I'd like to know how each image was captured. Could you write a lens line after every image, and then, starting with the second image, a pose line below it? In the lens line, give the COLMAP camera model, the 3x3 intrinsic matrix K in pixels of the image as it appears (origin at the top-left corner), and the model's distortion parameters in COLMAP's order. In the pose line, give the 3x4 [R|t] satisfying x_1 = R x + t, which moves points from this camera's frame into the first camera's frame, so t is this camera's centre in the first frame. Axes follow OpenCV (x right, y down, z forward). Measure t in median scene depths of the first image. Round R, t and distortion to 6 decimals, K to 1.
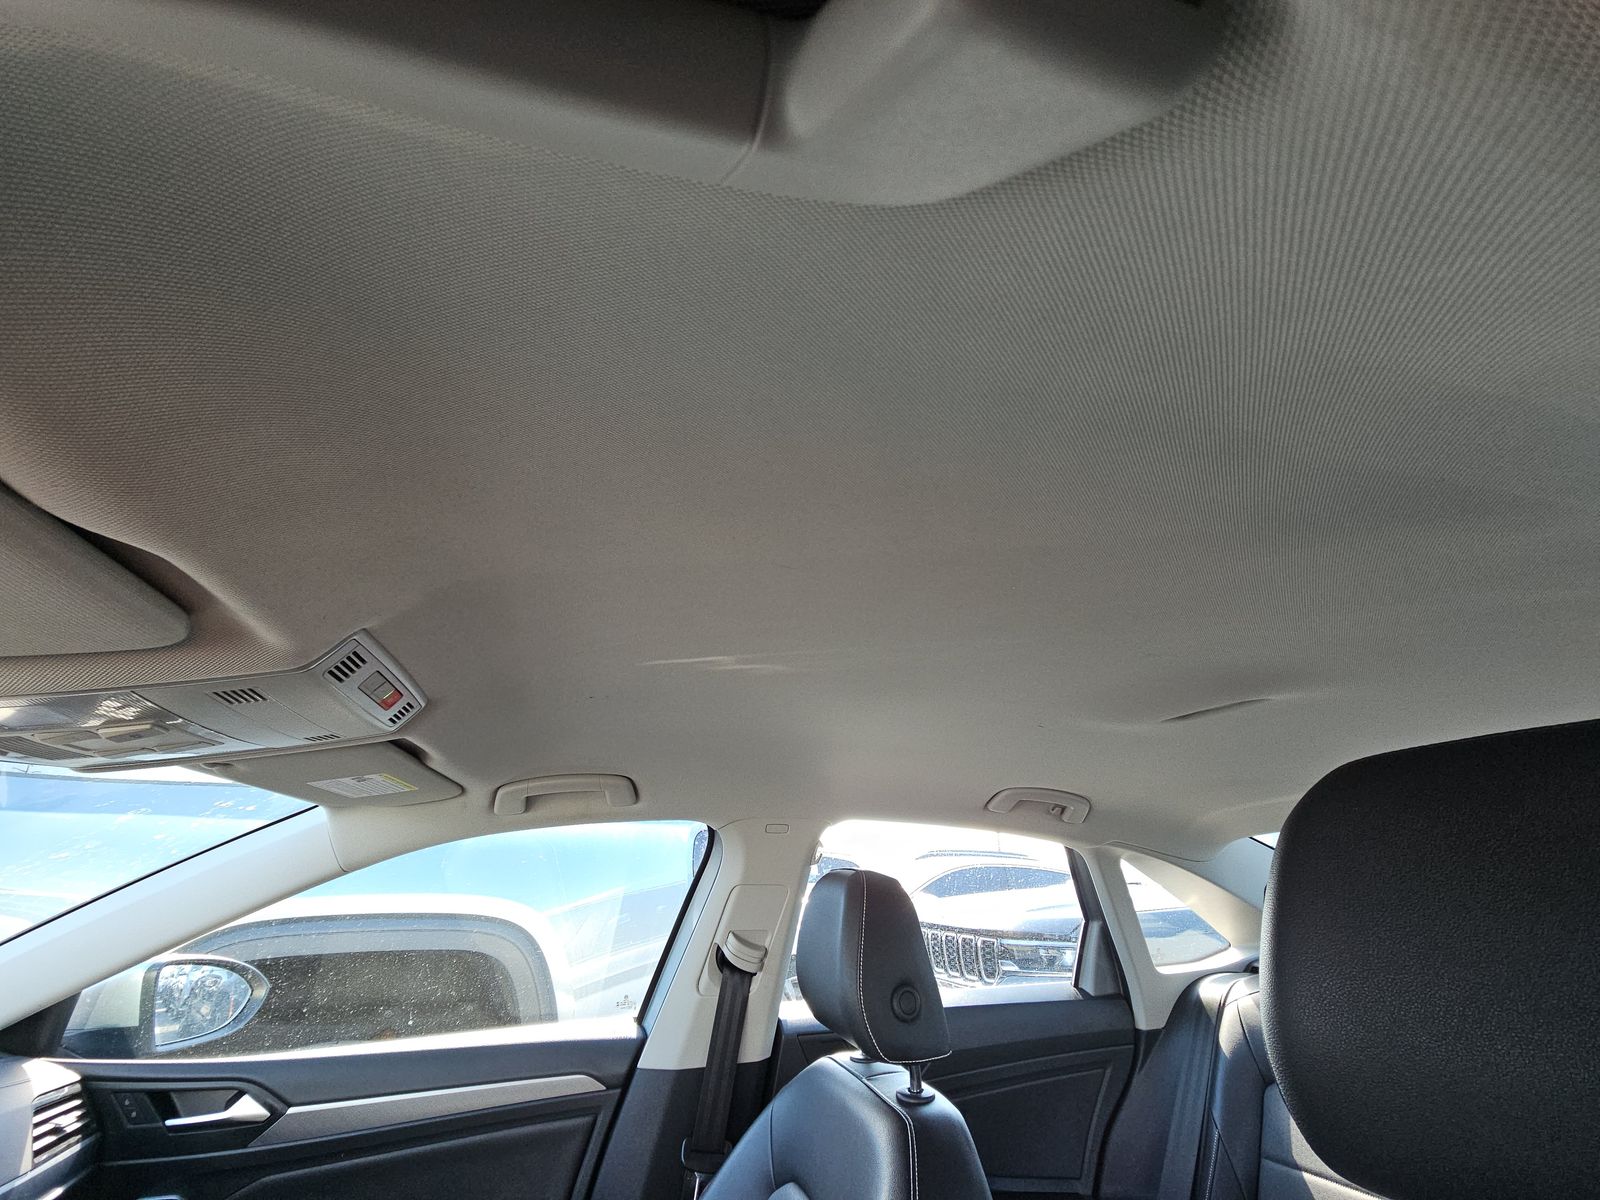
lens RADIAL K [[646.5, 0, 800.0], [0, 646.5, 600.0], [0, 0, 1]] dist [-0.004960, -0.000350]
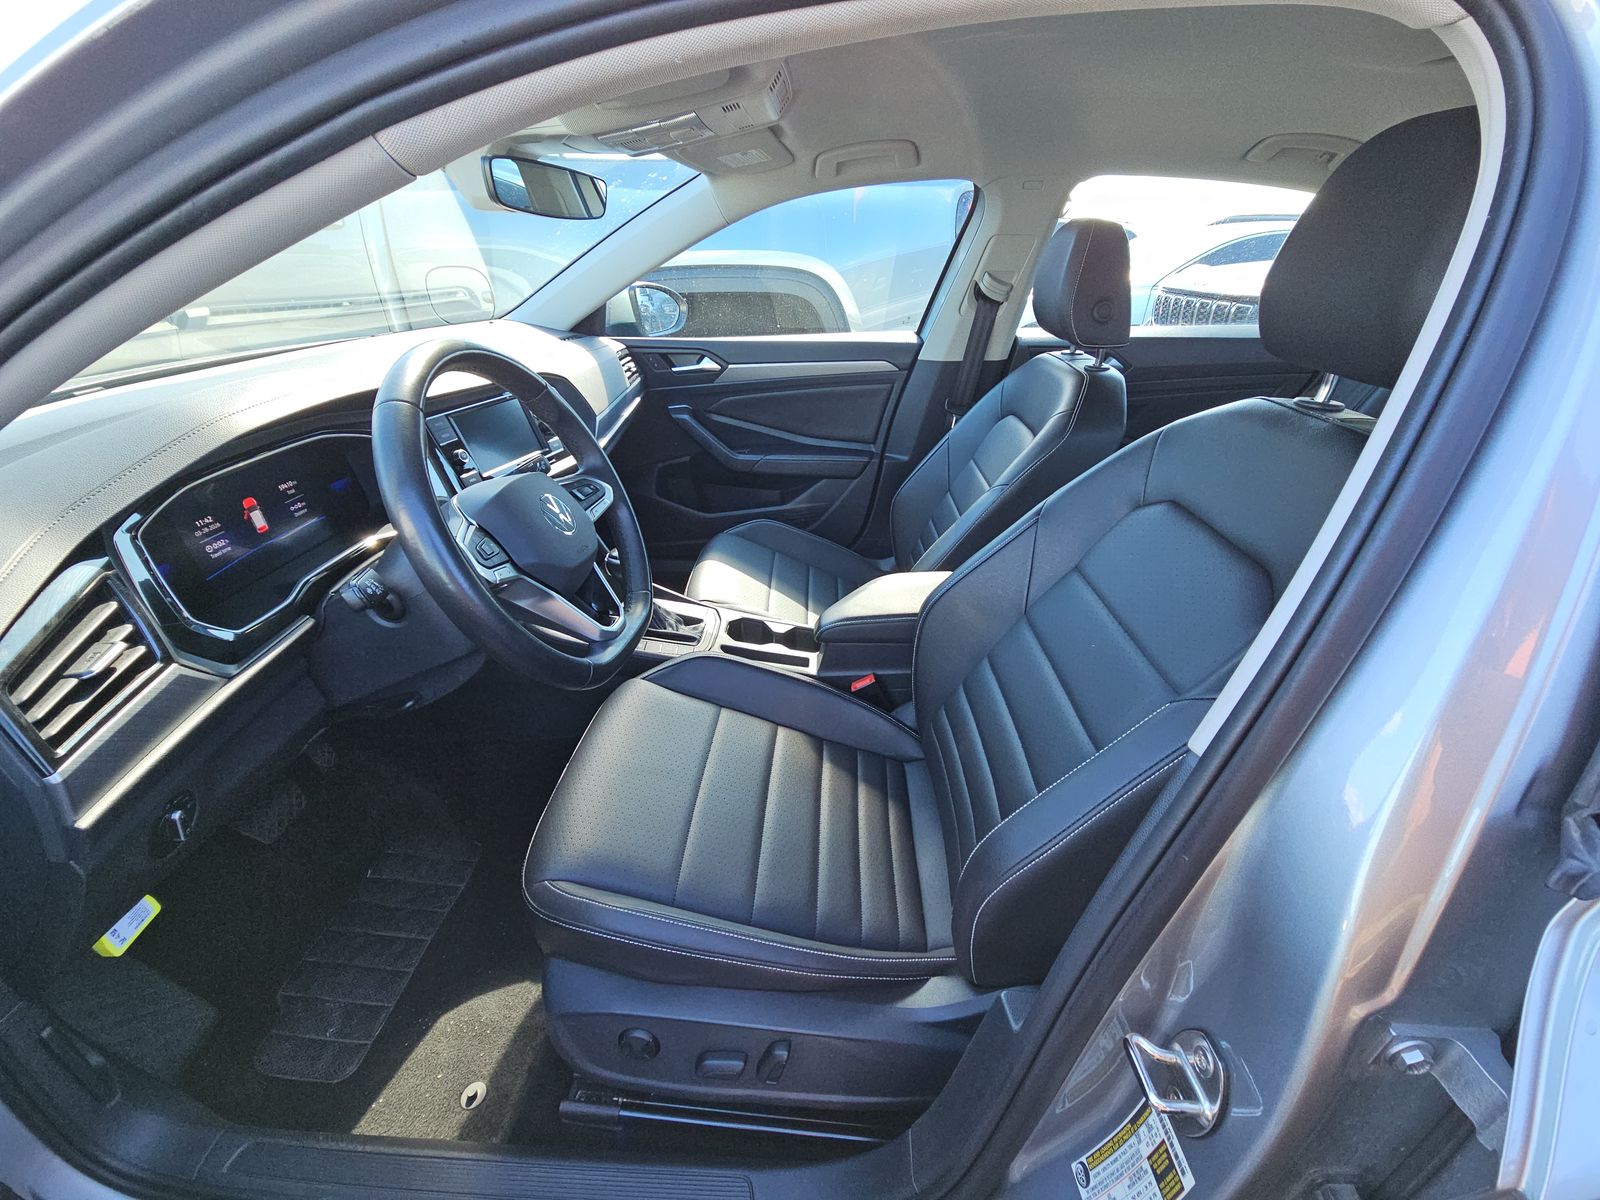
lens RADIAL K [[646.5, 0, 800.0], [0, 646.5, 600.0], [0, 0, 1]] dist [-0.004960, -0.000350]
pose [[0.939098, 0.161991, -0.303073, 0.048282], [0.135252, 0.636521, 0.759308, -0.129839], [0.315913, -0.754056, 0.575846, -0.429827]]
